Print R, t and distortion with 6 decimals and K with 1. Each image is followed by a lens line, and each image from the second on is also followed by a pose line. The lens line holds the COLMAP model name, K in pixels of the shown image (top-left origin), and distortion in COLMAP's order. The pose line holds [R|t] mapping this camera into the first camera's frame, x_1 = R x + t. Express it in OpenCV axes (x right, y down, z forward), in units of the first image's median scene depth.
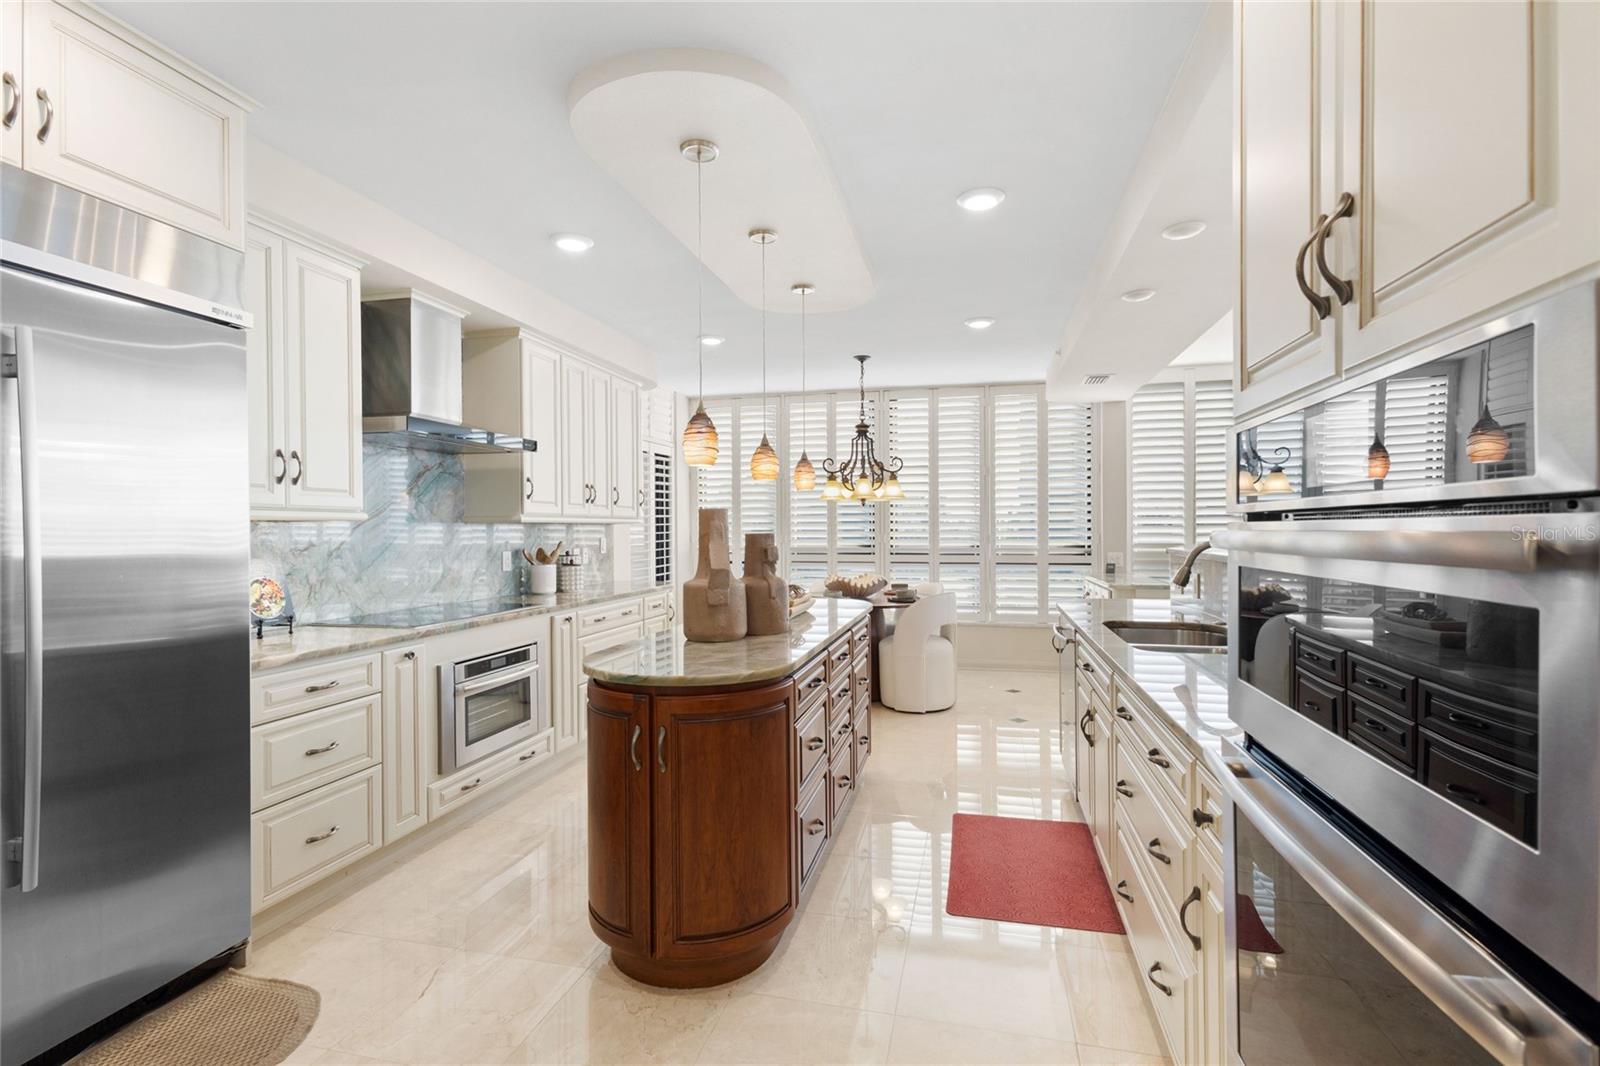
lens RADIAL K [[733.1, 0, 802.6], [0, 733.1, 536.6], [0, 0, 1]] dist [0.003110, 0.000106]
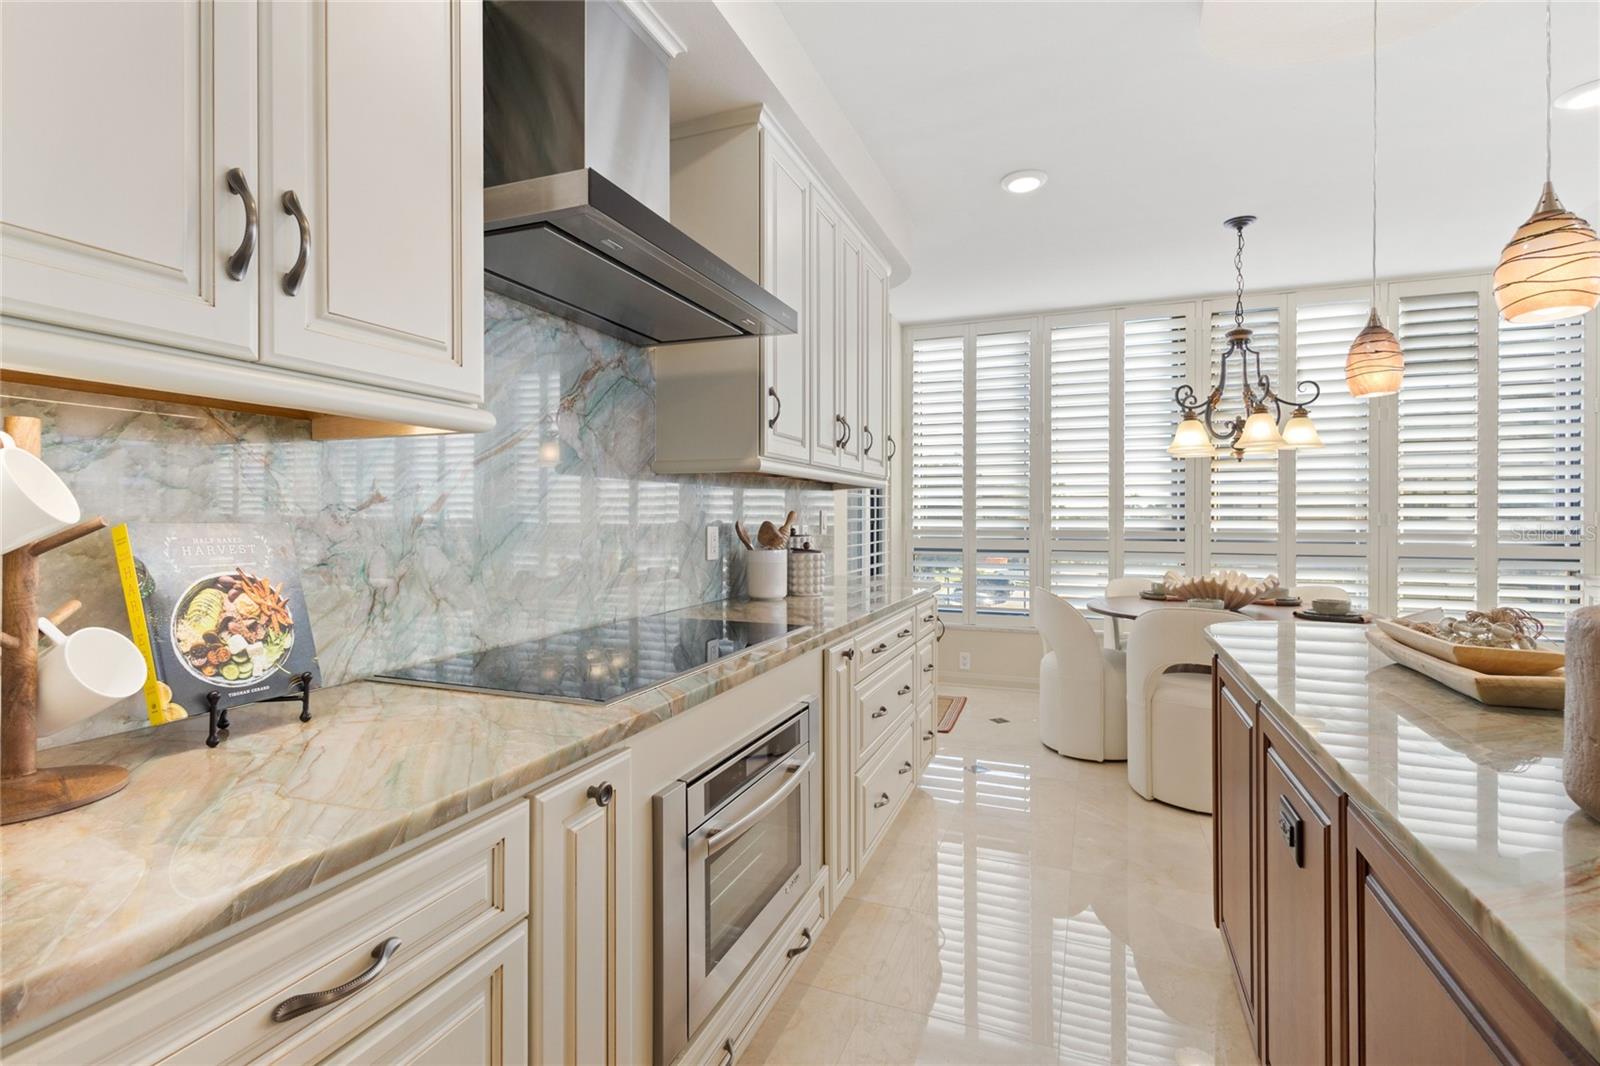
lens RADIAL K [[736.4, 0, 799.1], [0, 736.4, 526.8], [0, 0, 1]] dist [0.003783, -0.000659]
pose [[0.989978, 0.007321, -0.141031, -0.279110], [-0.007116, 0.999973, 0.001961, 0.020733], [0.141041, -0.000938, 0.990003, 0.470345]]
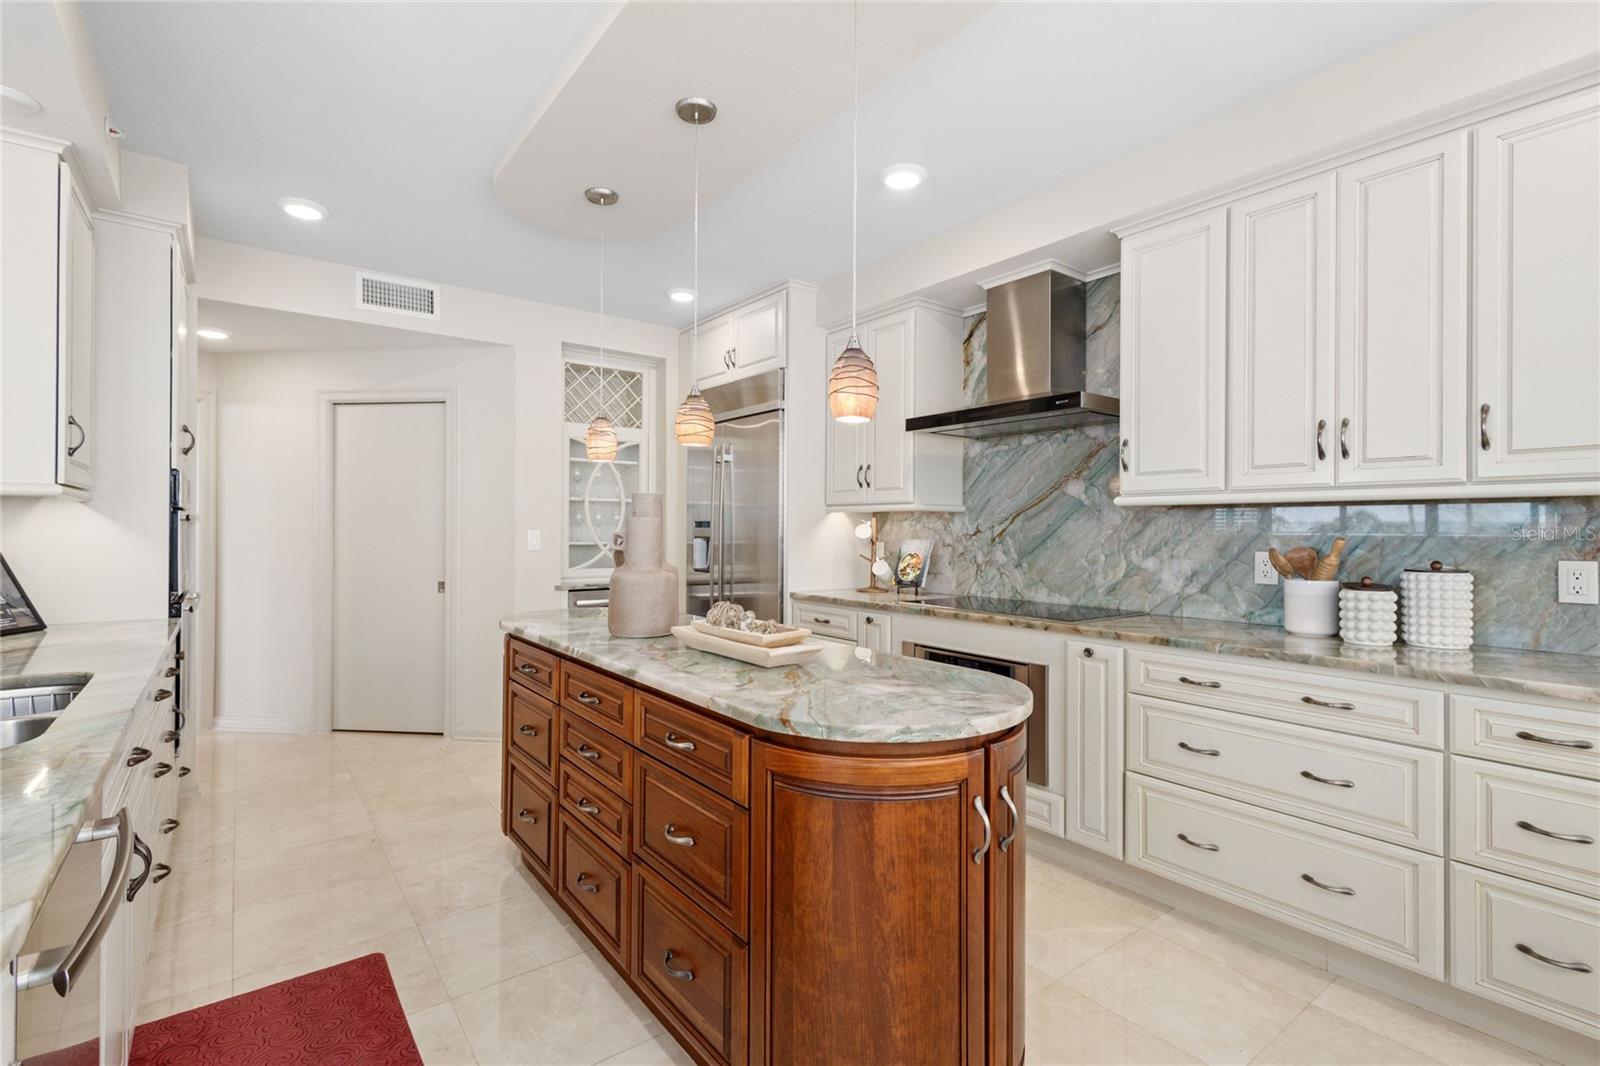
lens RADIAL K [[736.4, 0, 799.1], [0, 736.4, 526.8], [0, 0, 1]] dist [0.003783, -0.000659]
pose [[-0.627156, 0.000857, -0.778893, 0.355236], [-0.009816, 0.999911, 0.009004, -0.002675], [0.778832, 0.013292, -0.627092, 1.204131]]
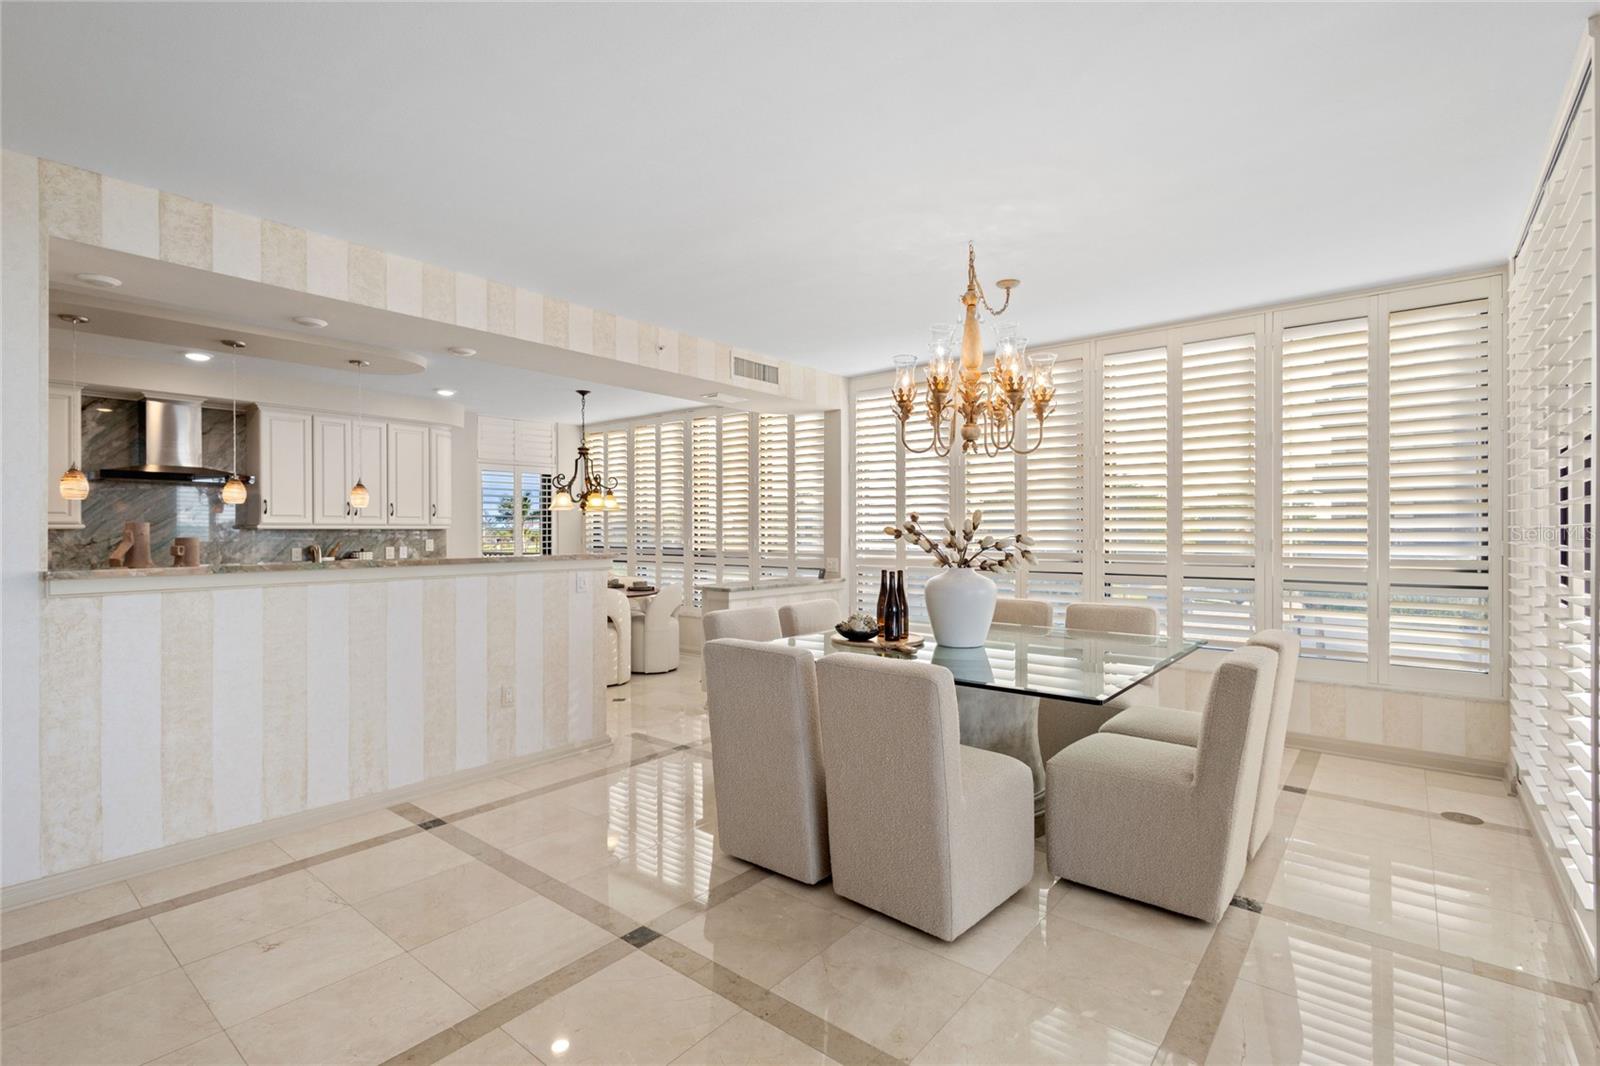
lens RADIAL K [[725.7, 0, 802.2], [0, 725.7, 532.6], [0, 0, 1]] dist [0.004965, -0.000732]
pose [[0.905101, 0.004991, -0.425168, 1.302062], [-0.008534, 0.999943, -0.006429, -0.012080], [0.425112, 0.009447, 0.905092, 0.101058]]
